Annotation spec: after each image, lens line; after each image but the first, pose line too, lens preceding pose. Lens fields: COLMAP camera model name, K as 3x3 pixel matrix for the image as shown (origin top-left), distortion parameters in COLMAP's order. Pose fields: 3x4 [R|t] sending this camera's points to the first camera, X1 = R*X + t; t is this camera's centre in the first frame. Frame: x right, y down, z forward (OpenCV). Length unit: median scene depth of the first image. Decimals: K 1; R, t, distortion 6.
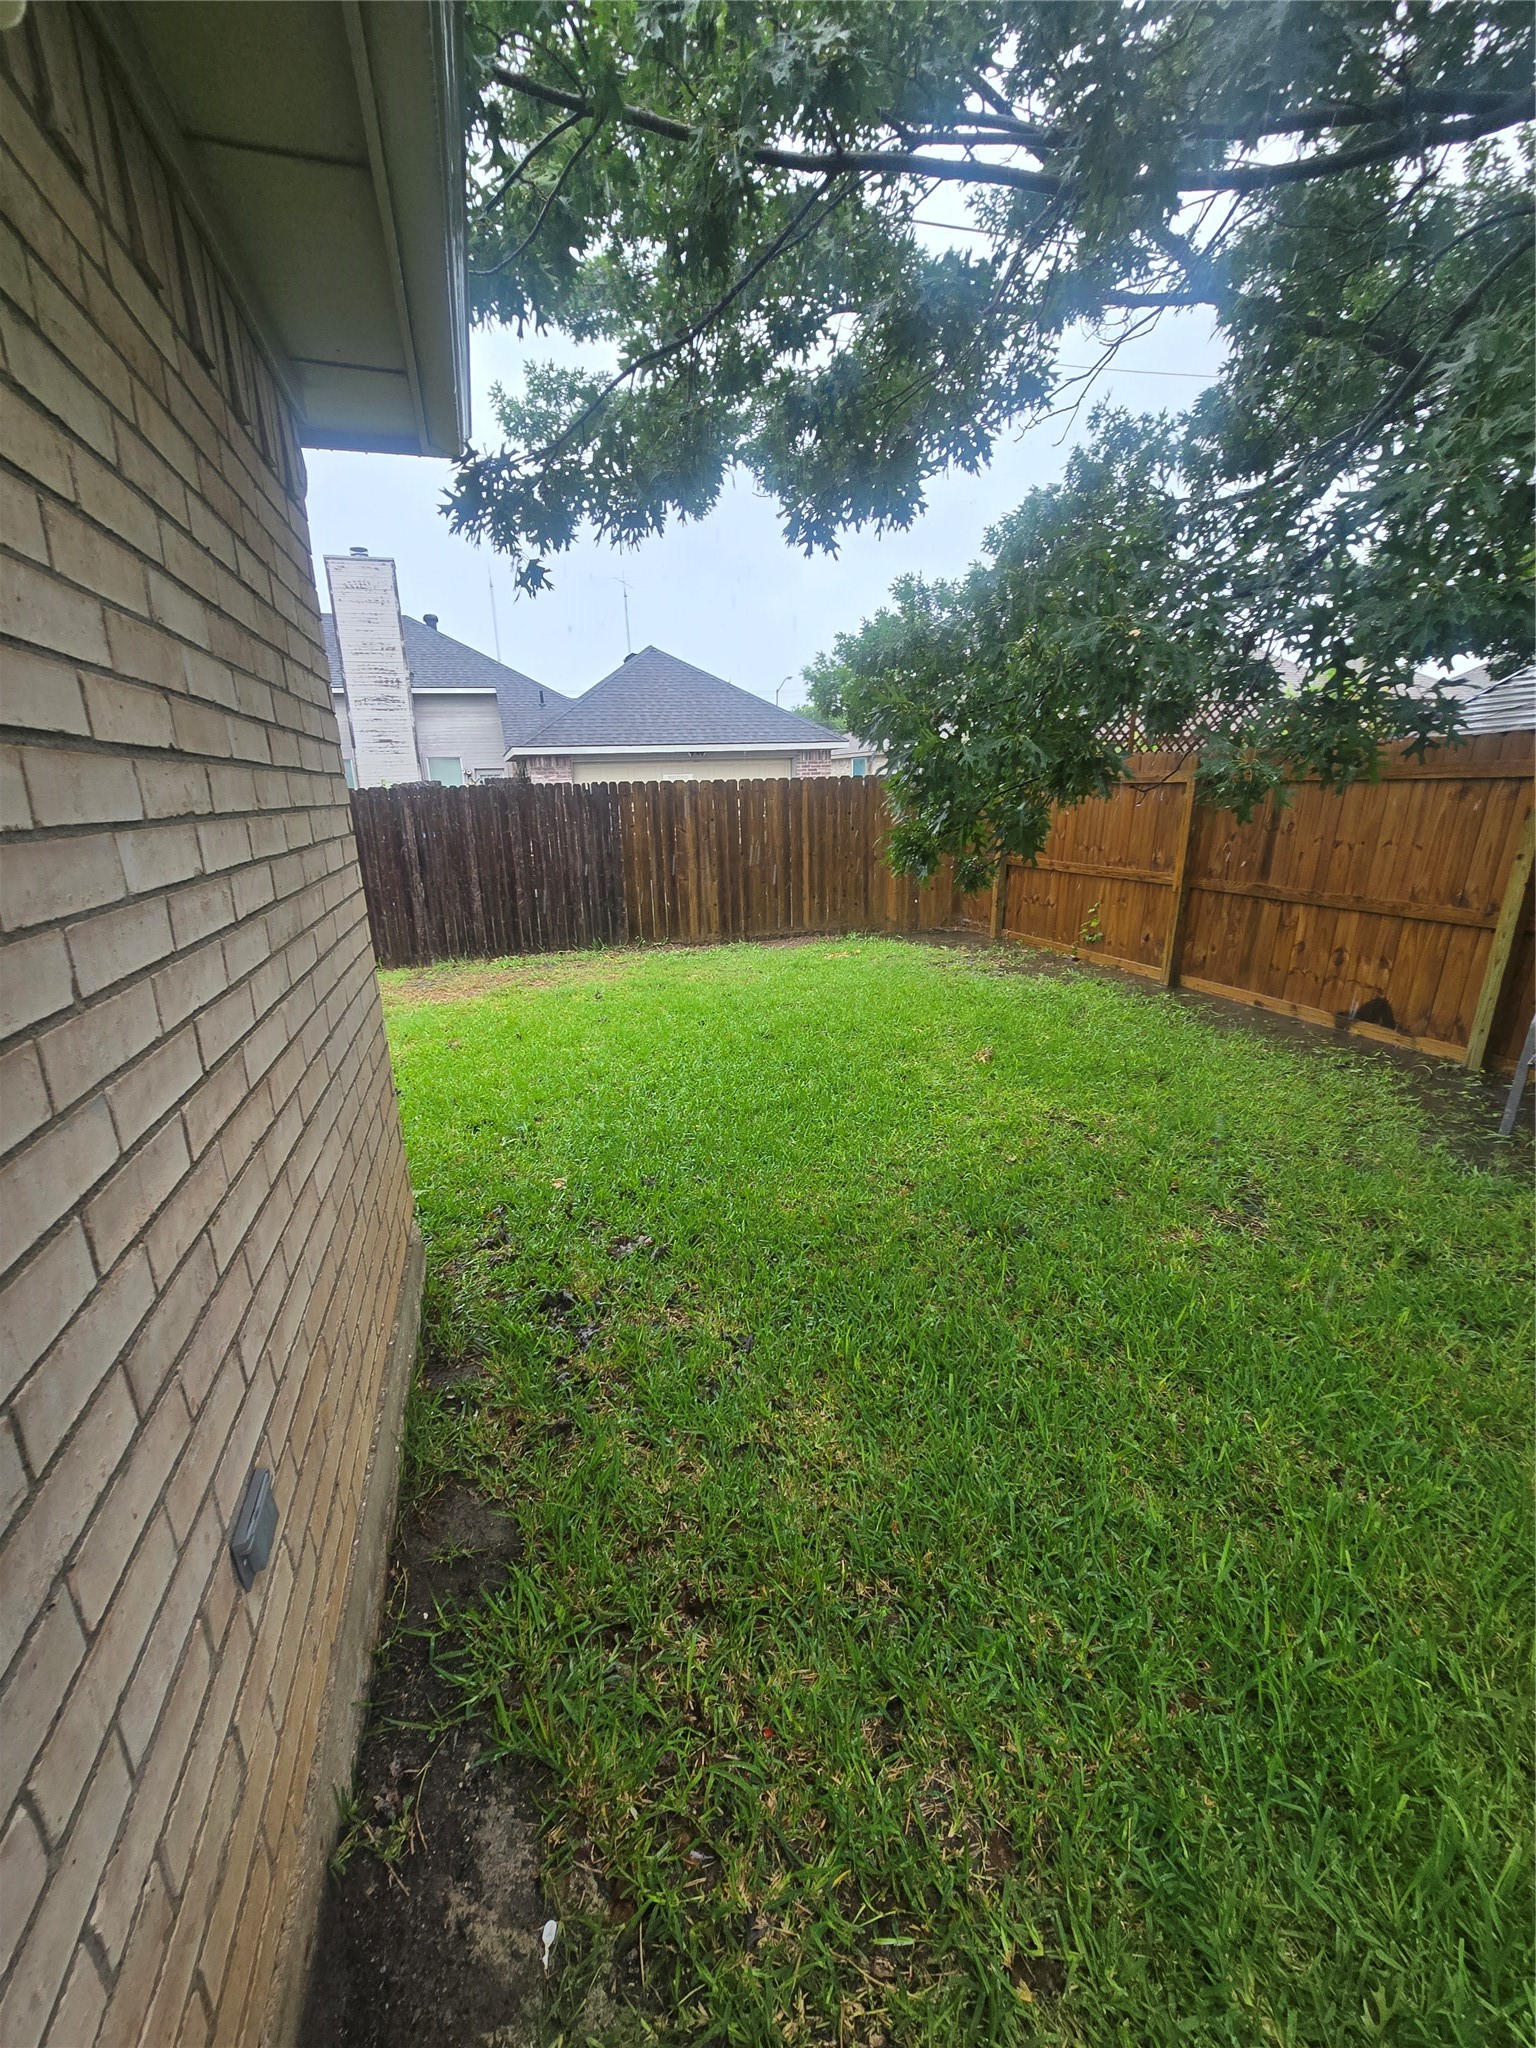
lens RADIAL K [[841.7, 0, 771.5], [0, 841.7, 1043.5], [0, 0, 1]] dist [-0.002438, -0.000237]
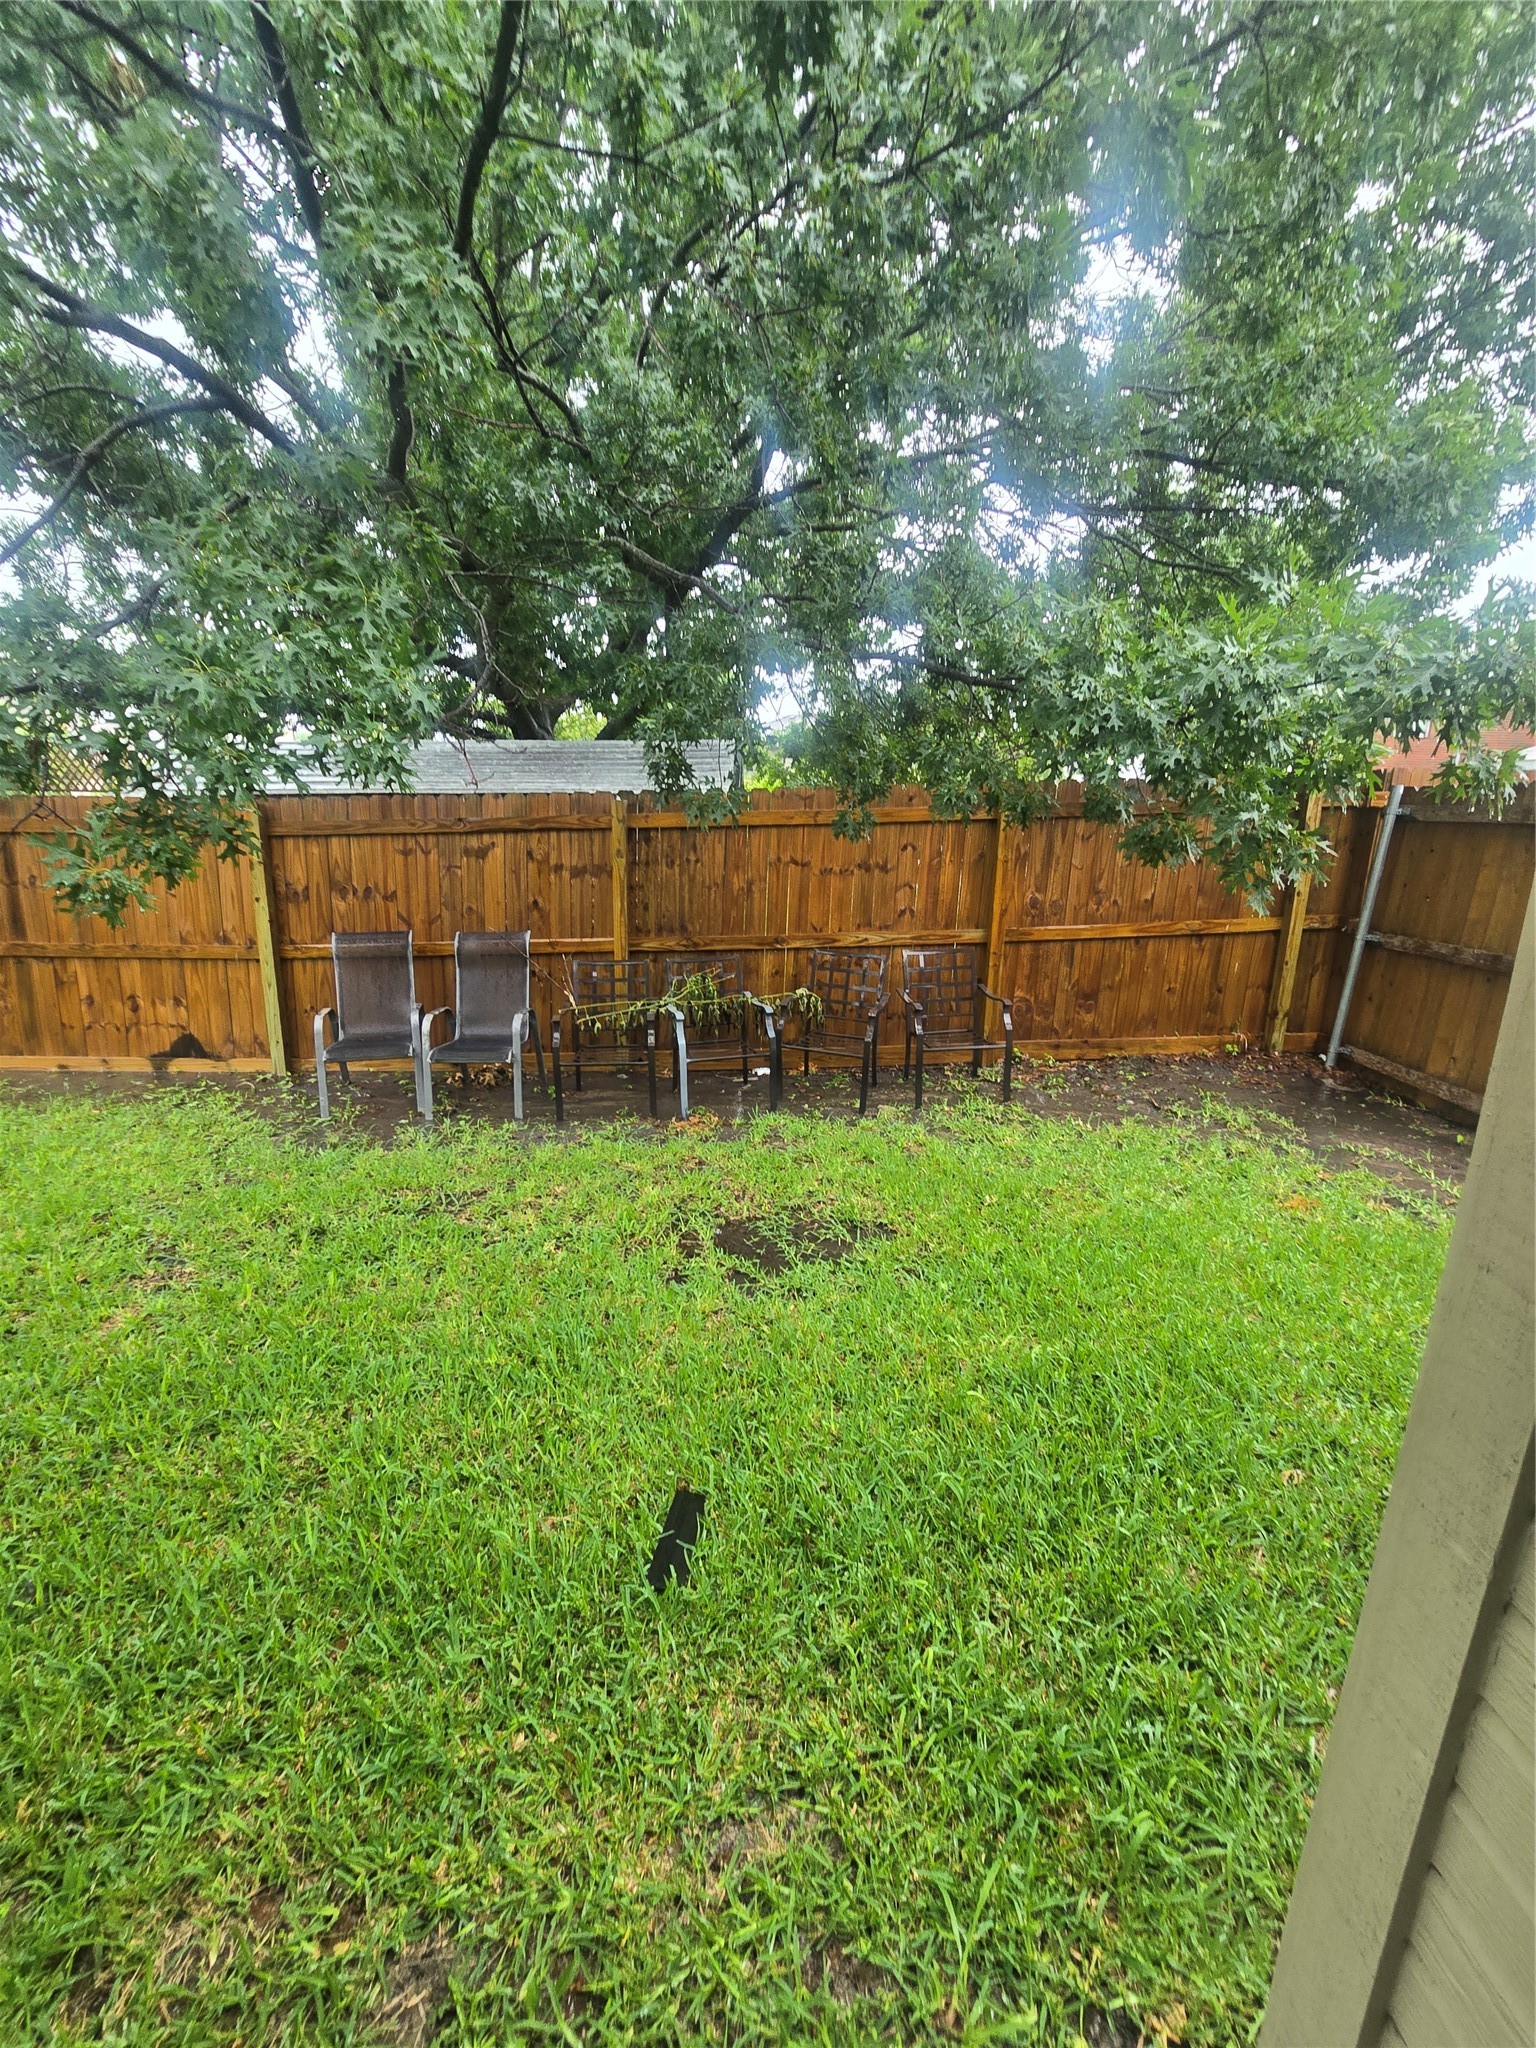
lens RADIAL K [[841.7, 0, 767.9], [0, 841.7, 1024.8], [0, 0, 1]] dist [-0.002438, -0.000237]
pose [[0.274881, -0.204319, 0.939518, -0.102690], [0.254576, 0.957752, 0.133801, -0.024265], [-0.927163, 0.202399, 0.315282, -0.044412]]
